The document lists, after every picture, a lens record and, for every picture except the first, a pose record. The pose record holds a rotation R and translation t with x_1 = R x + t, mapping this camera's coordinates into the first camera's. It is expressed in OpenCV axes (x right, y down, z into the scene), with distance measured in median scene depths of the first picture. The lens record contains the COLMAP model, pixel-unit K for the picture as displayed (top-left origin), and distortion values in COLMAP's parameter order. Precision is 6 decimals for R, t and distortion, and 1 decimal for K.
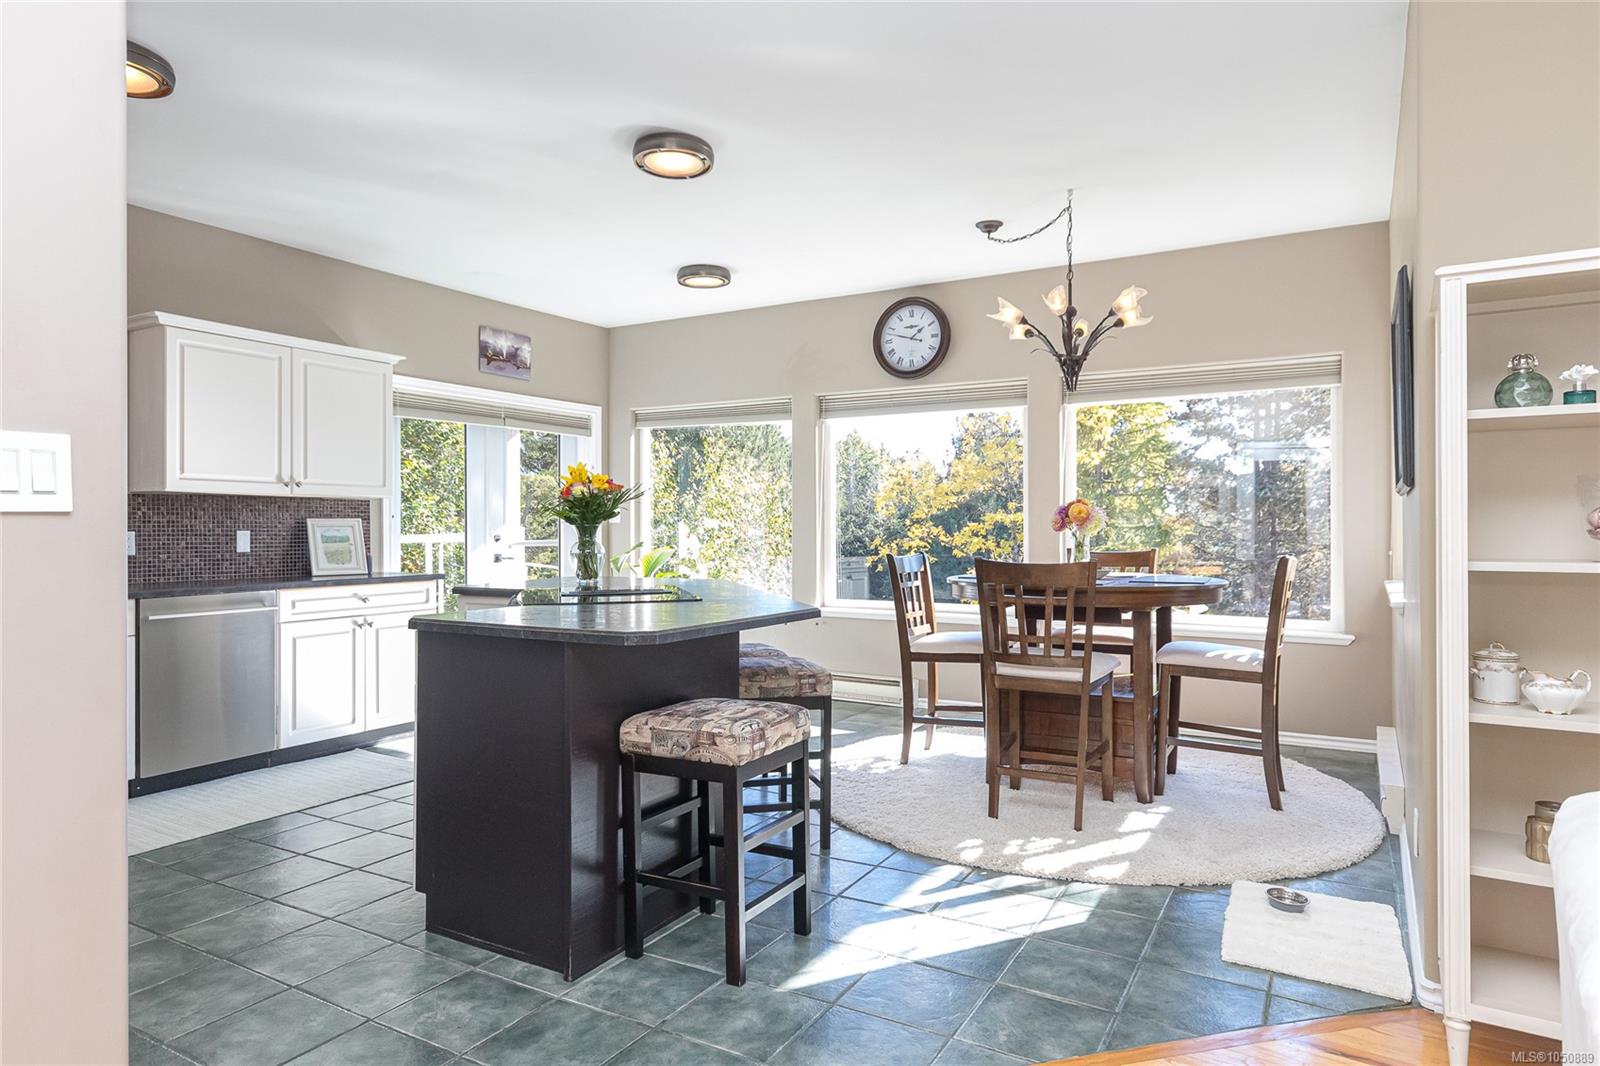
lens RADIAL K [[970.3, 0, 800.0], [0, 970.3, 533.0], [0, 0, 1]] dist [0.001656, 0.000846]
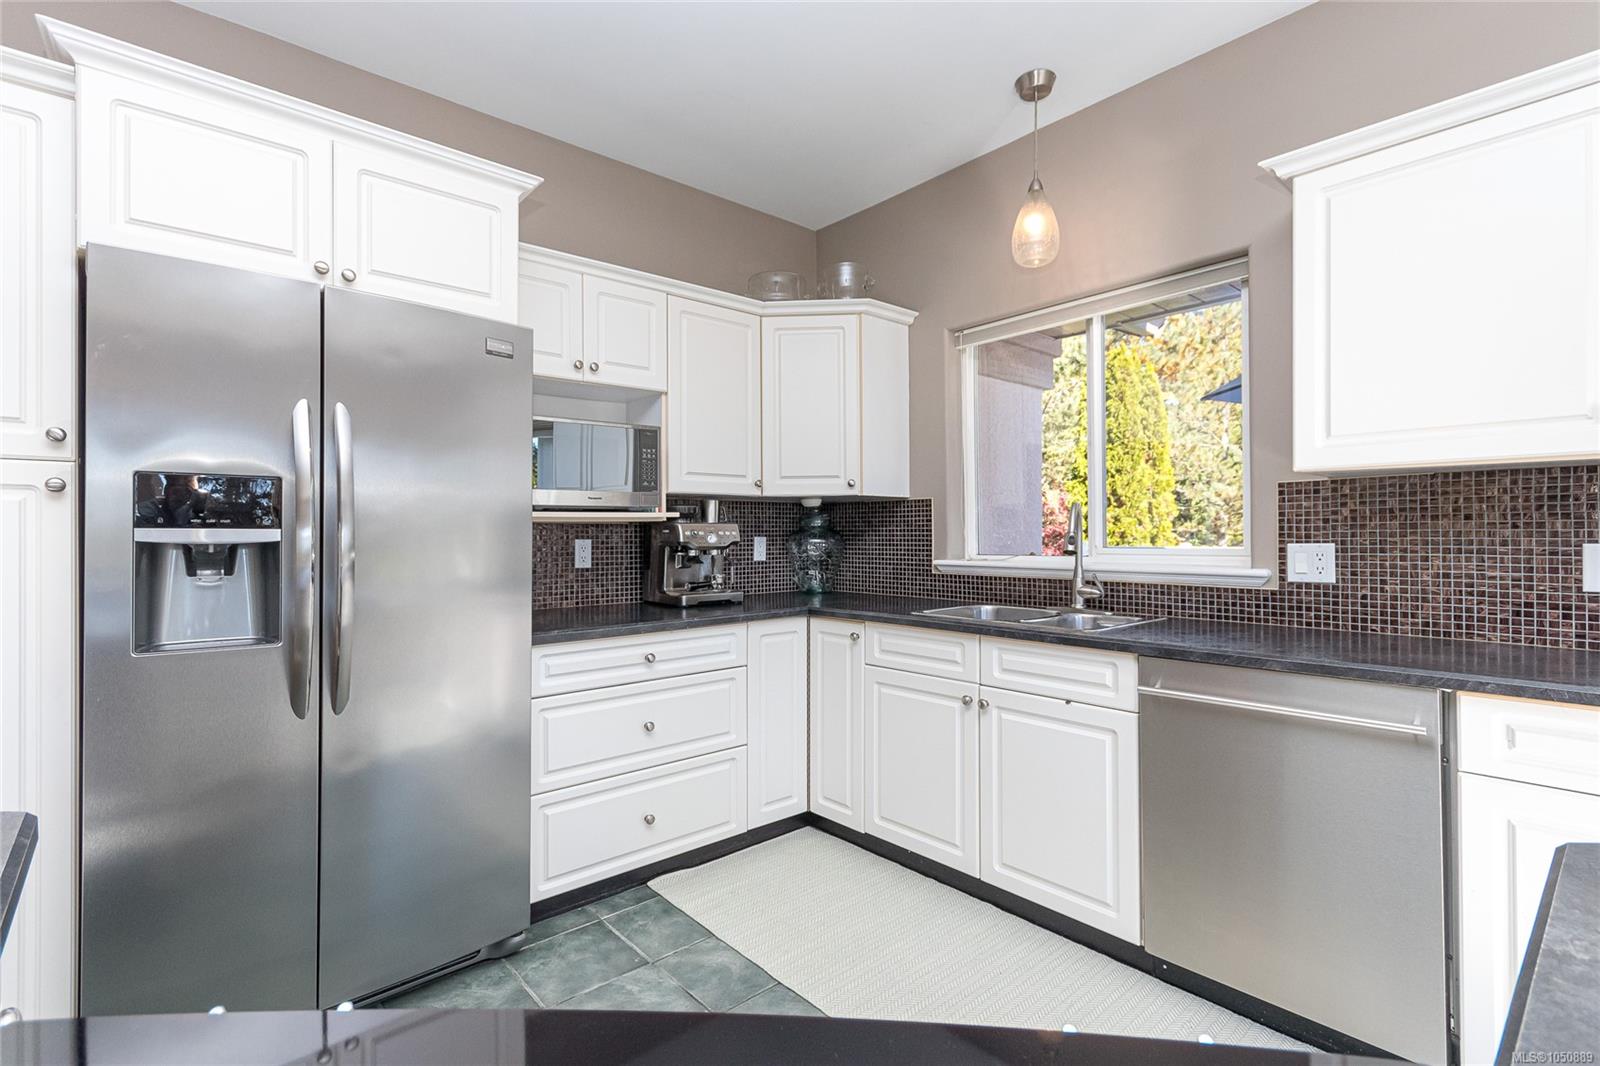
lens RADIAL K [[742.7, 0, 800.0], [0, 742.7, 533.0], [0, 0, 1]] dist [-0.000832, 0.000015]
pose [[-0.312307, -0.000599, -0.949981, -0.133884], [-0.001793, 0.999998, -0.000041, -0.006255], [0.949979, 0.001691, -0.312308, 0.729435]]
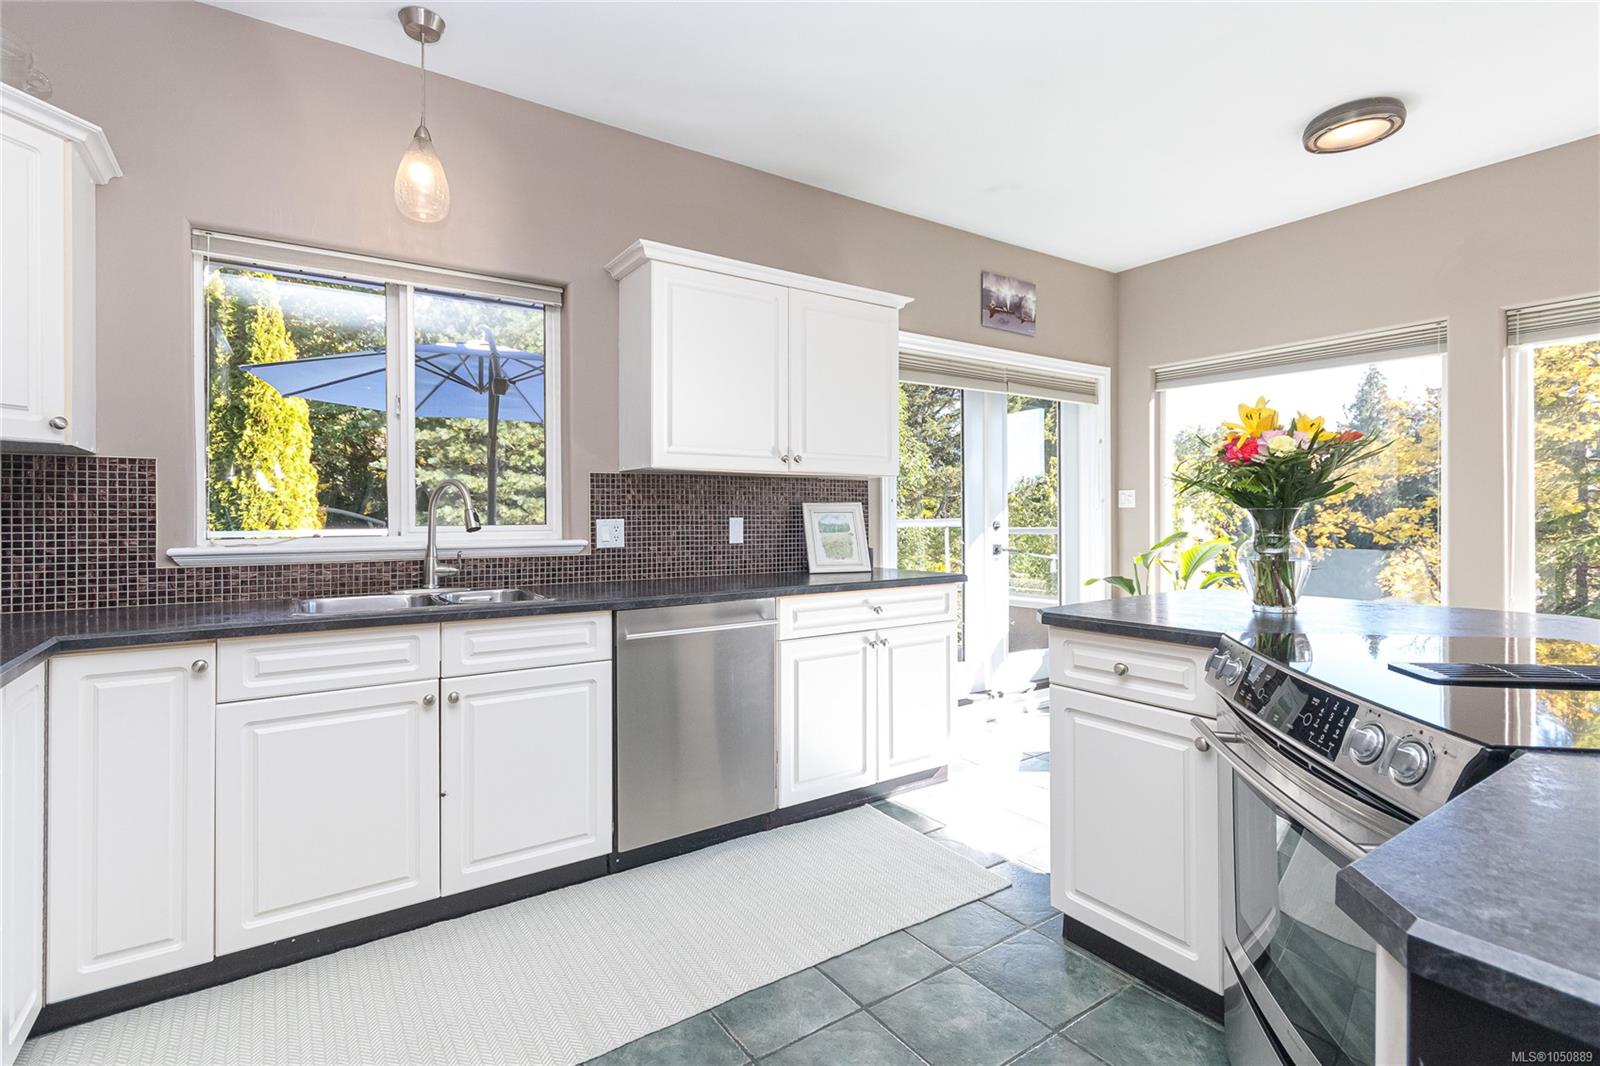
lens RADIAL K [[750.6, 0, 795.1], [0, 750.6, 517.2], [0, 0, 1]] dist [0.000318, 0.000373]
pose [[0.907132, -0.000293, -0.420846, -0.245568], [-0.000325, 0.999999, -0.001395, -0.001792], [0.420846, 0.001402, 0.907131, 0.418287]]
